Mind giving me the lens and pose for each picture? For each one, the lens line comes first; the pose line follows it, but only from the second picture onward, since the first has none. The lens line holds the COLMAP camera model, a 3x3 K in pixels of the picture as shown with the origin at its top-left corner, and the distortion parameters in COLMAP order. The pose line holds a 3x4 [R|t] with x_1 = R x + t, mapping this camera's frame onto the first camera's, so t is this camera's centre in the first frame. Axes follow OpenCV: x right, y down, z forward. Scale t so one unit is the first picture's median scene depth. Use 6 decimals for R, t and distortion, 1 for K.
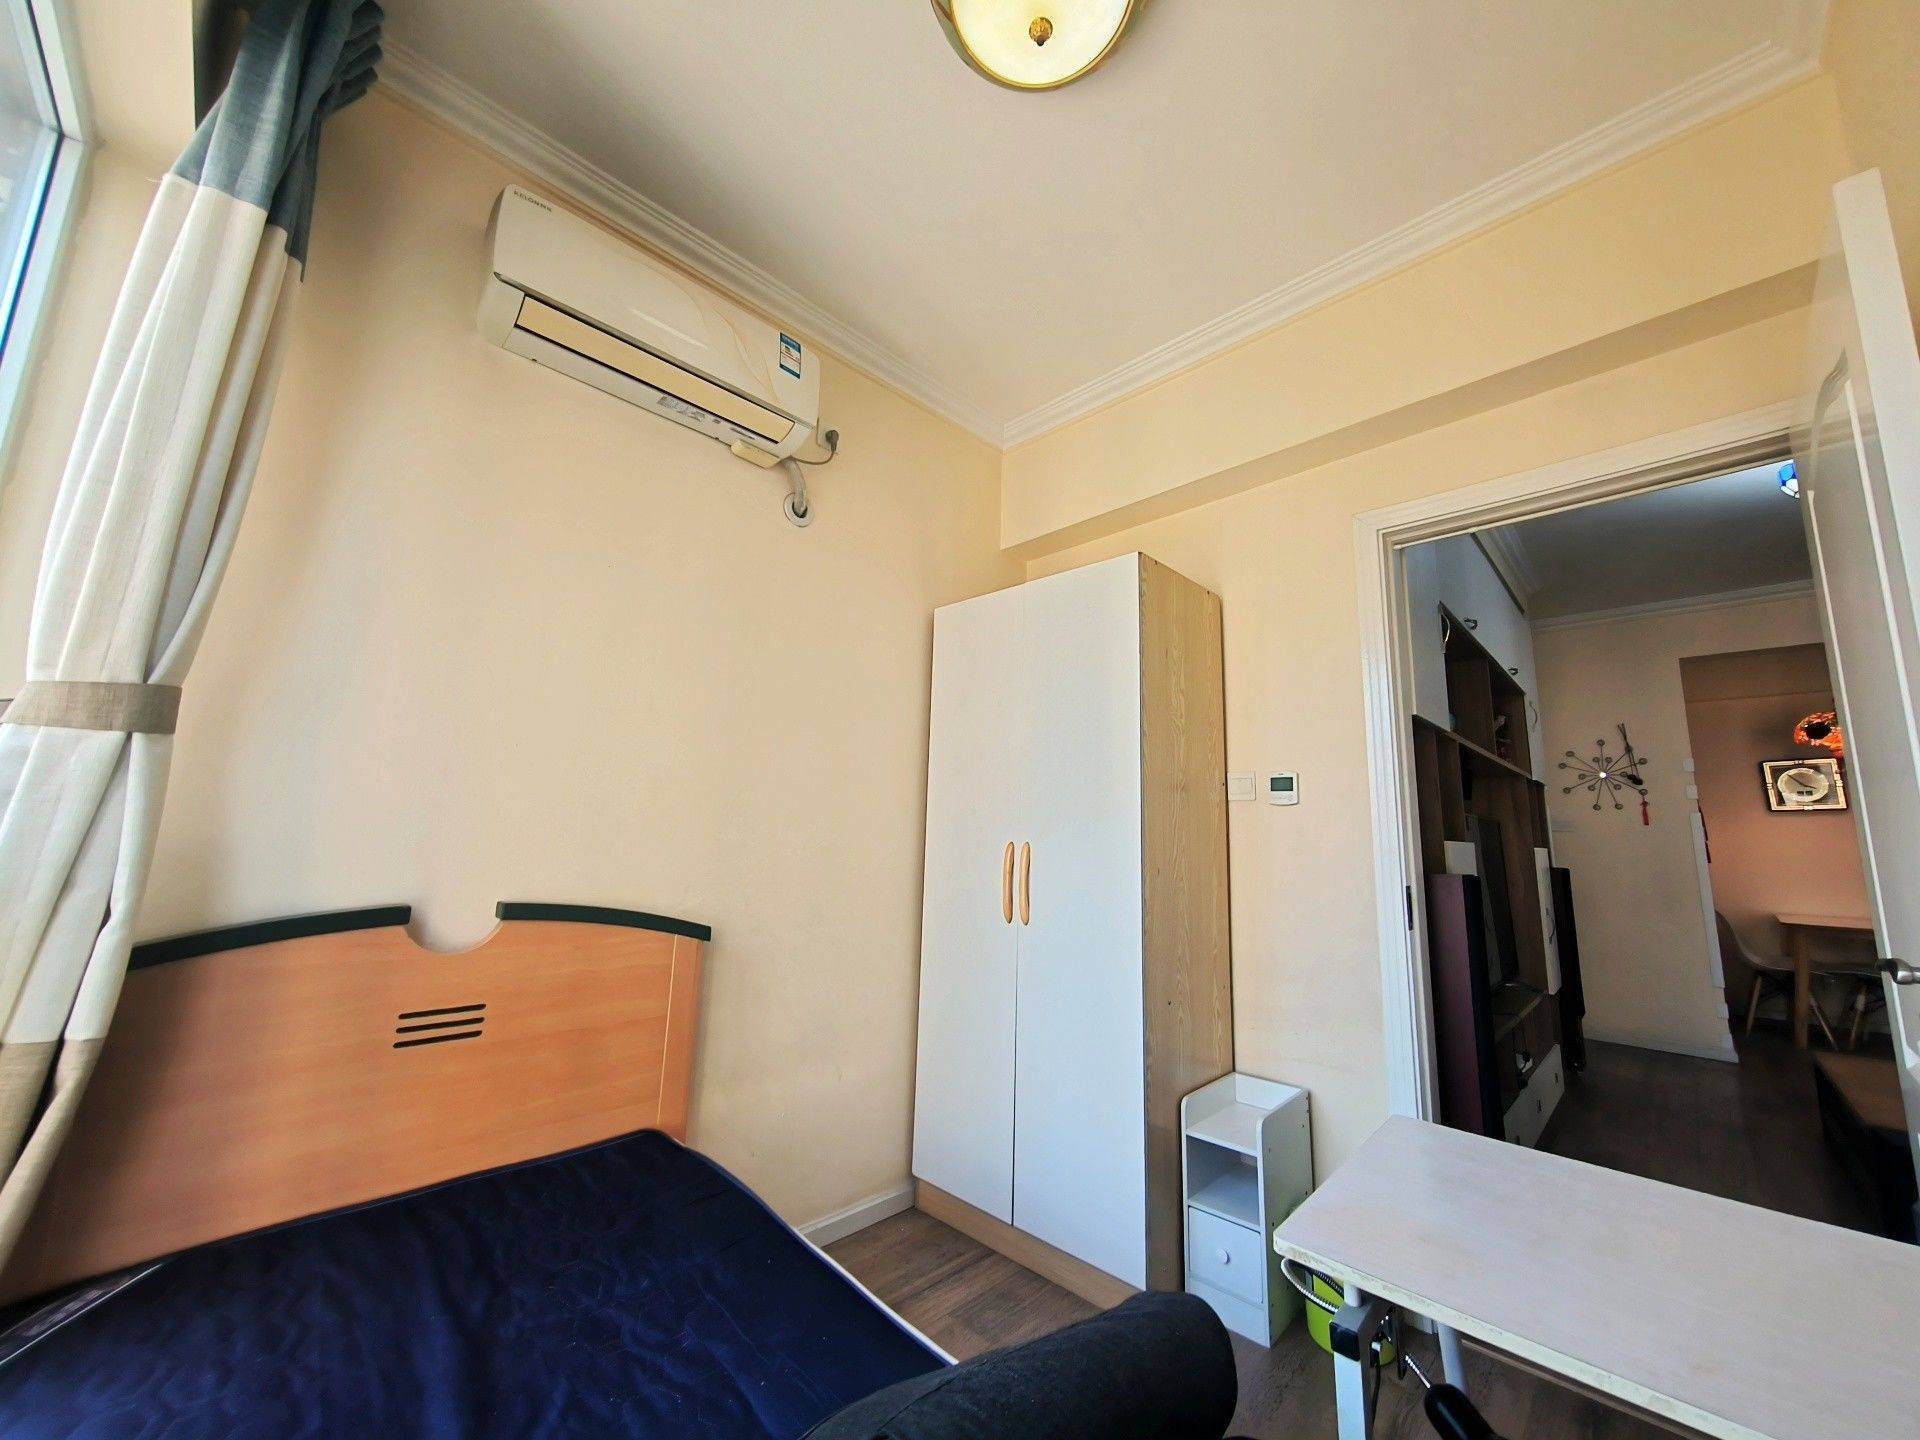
lens RADIAL K [[725.5, 0, 960.0], [0, 725.5, 720.0], [0, 0, 1]] dist [-0.002416, 0.000017]
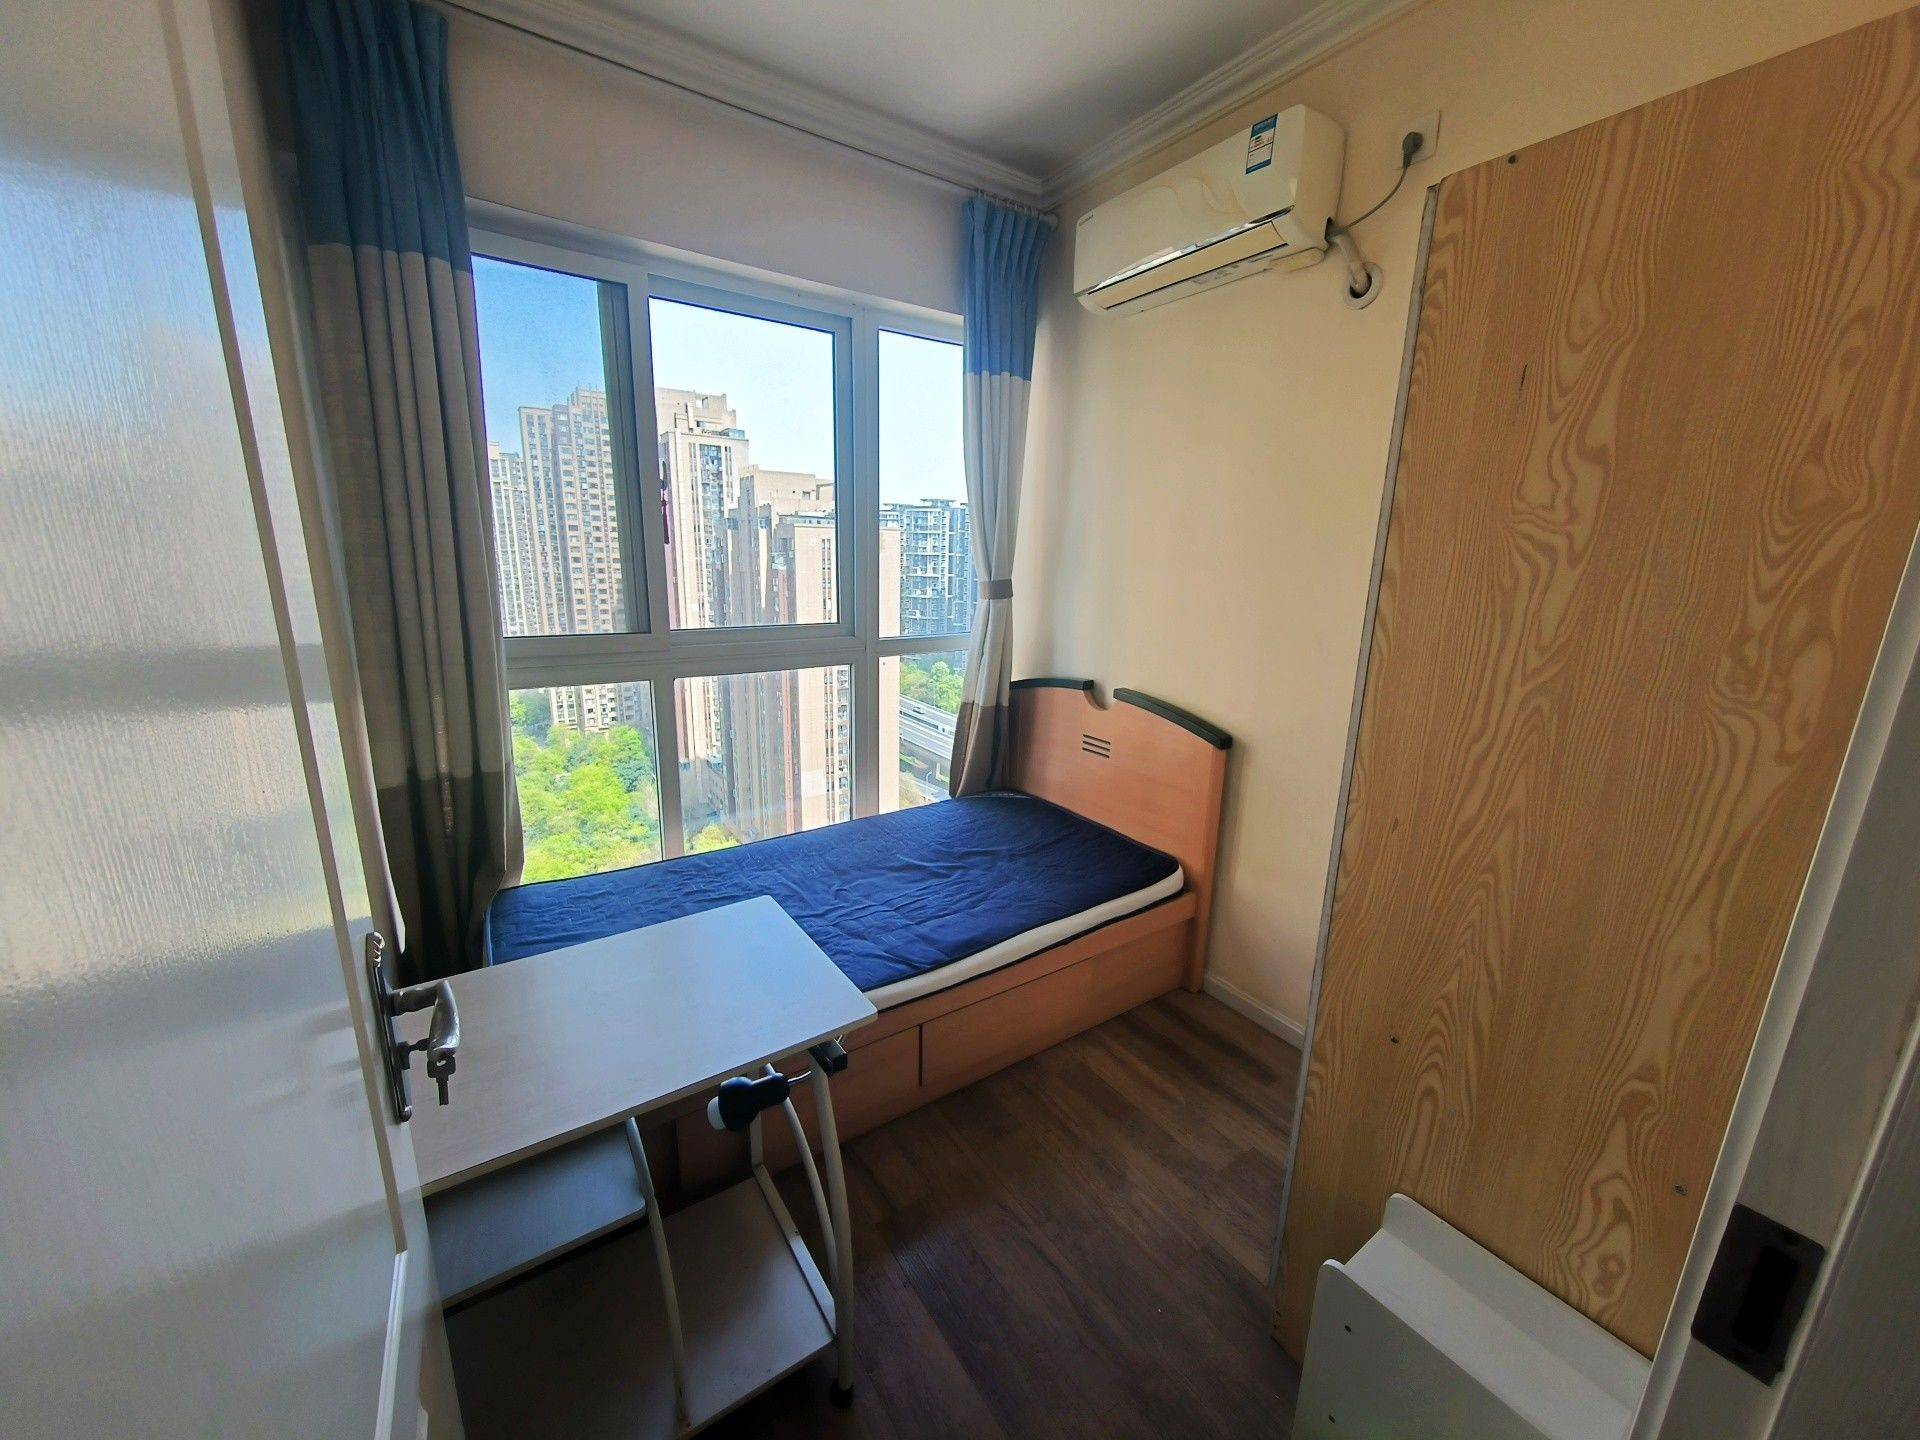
lens RADIAL K [[725.5, 0, 960.0], [0, 725.5, 720.0], [0, 0, 1]] dist [-0.002416, 0.000017]
pose [[-0.195730, 0.194367, -0.961203, 0.835700], [0.130531, 0.976604, 0.170901, -0.010564], [0.971932, -0.092016, -0.216522, 0.768973]]
